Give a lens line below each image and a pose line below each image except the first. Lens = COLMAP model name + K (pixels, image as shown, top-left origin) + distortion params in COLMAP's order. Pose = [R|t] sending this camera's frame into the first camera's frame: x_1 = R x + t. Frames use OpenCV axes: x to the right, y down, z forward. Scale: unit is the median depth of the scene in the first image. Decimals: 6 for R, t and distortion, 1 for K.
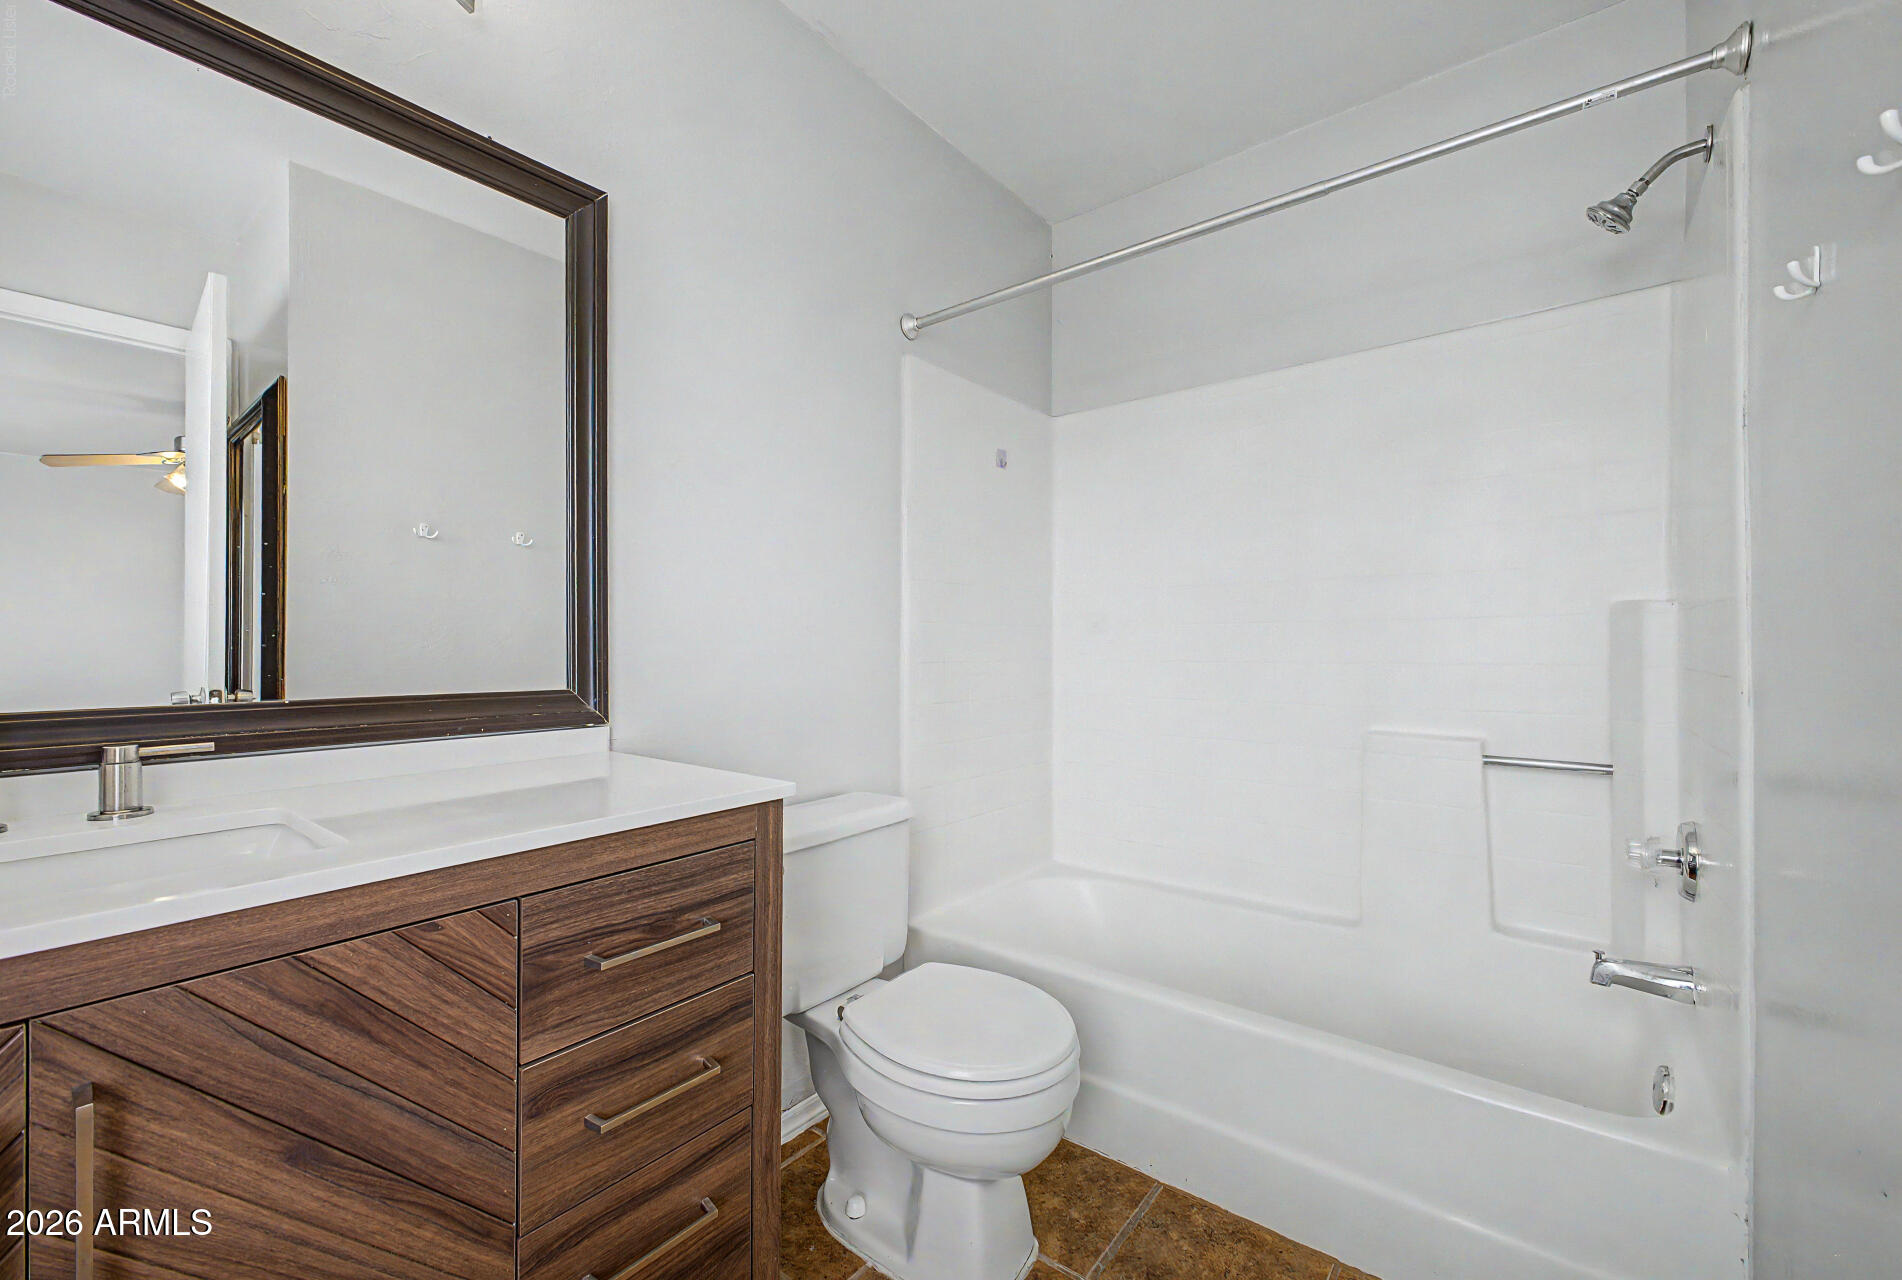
lens RADIAL K [[790.3, 0, 948.1], [0, 790.3, 652.7], [0, 0, 1]] dist [-0.000365, 0.000005]
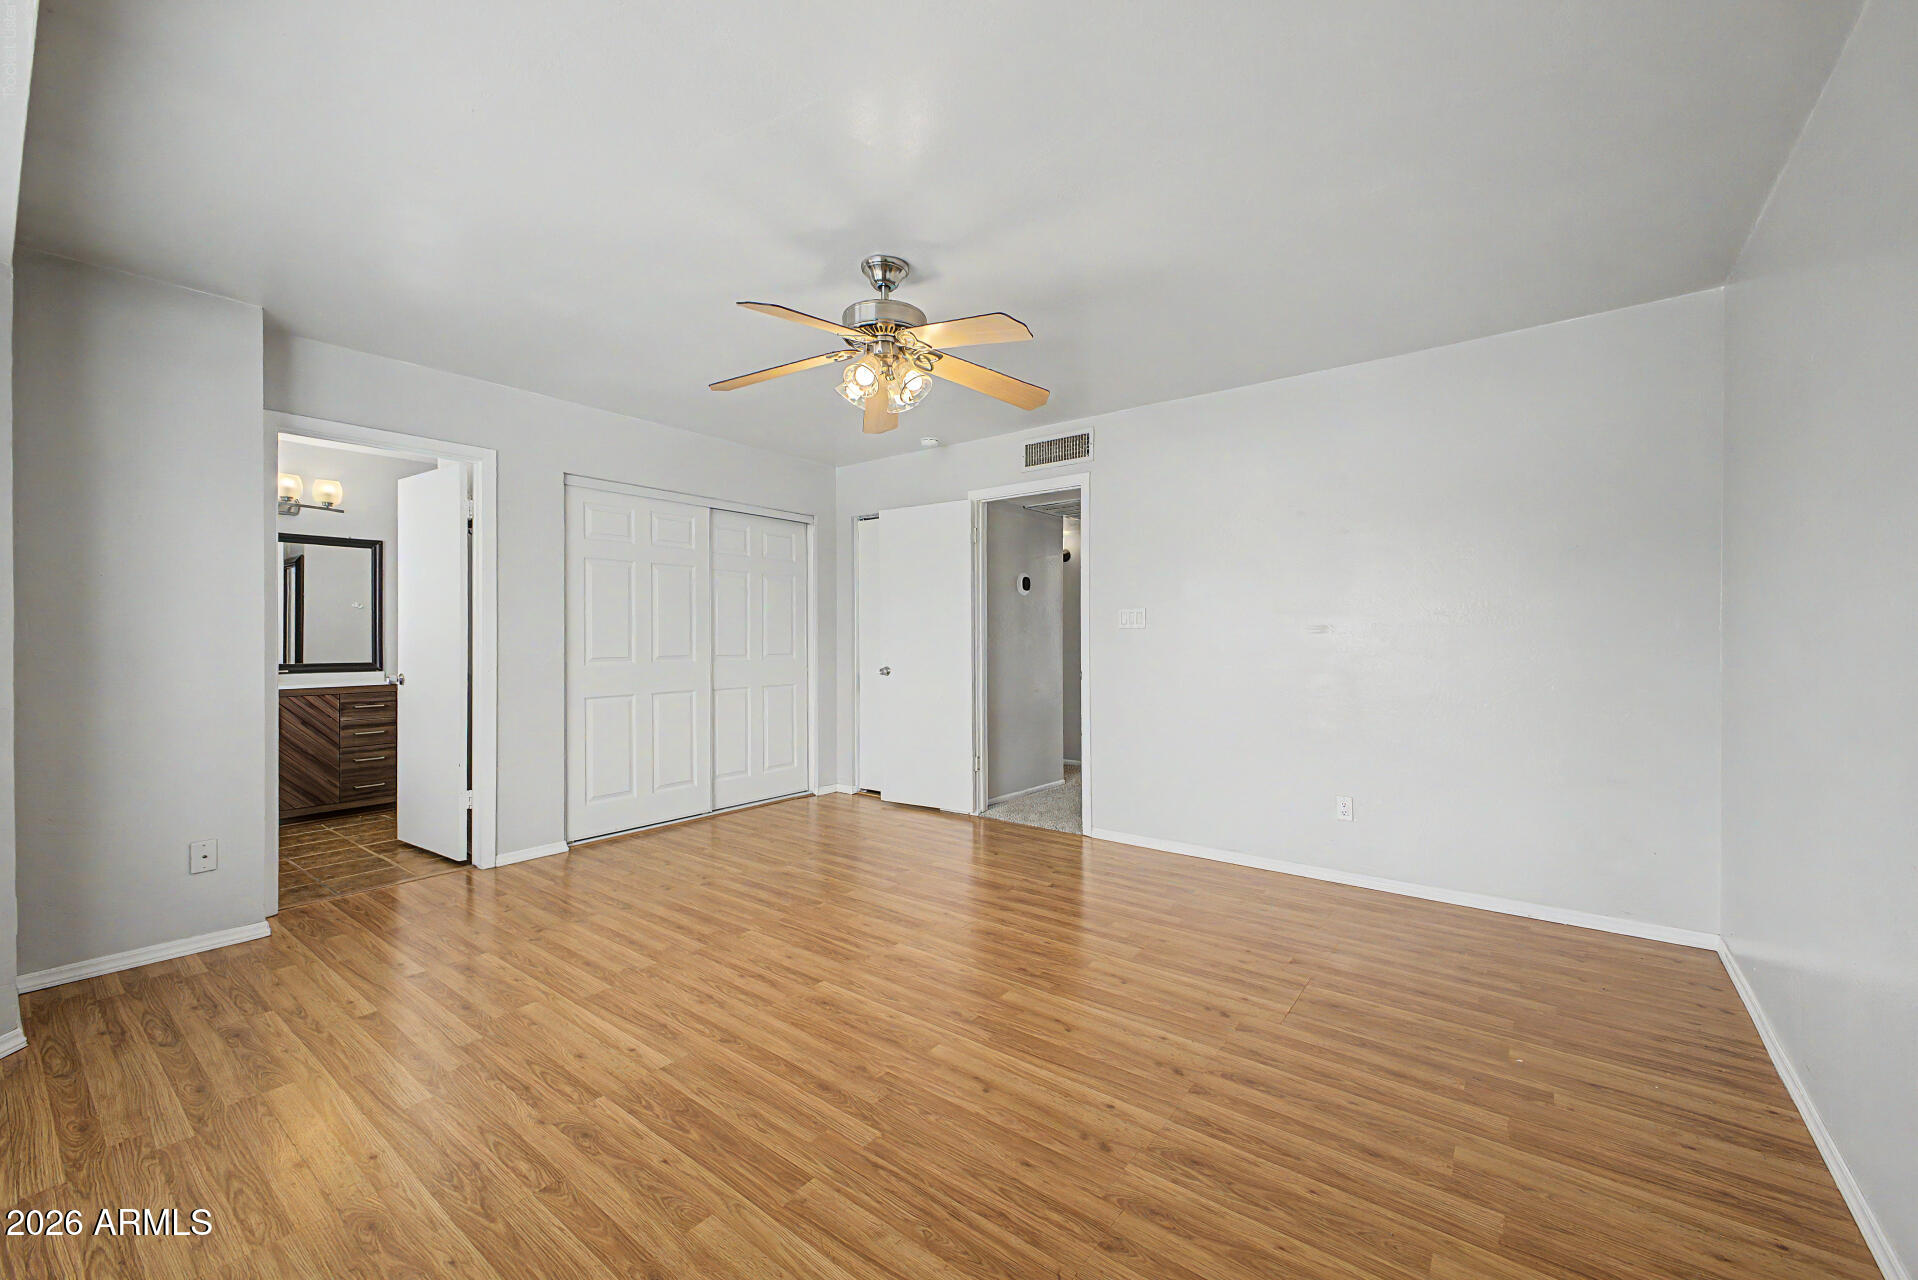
lens RADIAL K [[761.4, 0, 953.7], [0, 761.4, 649.6], [0, 0, 1]] dist [0.011810, -0.001911]
pose [[0.999843, 0.017701, 0.001211, 2.563690], [-0.017721, 0.999668, 0.018697, -0.148336], [-0.000879, -0.018716, 0.999824, -3.021282]]
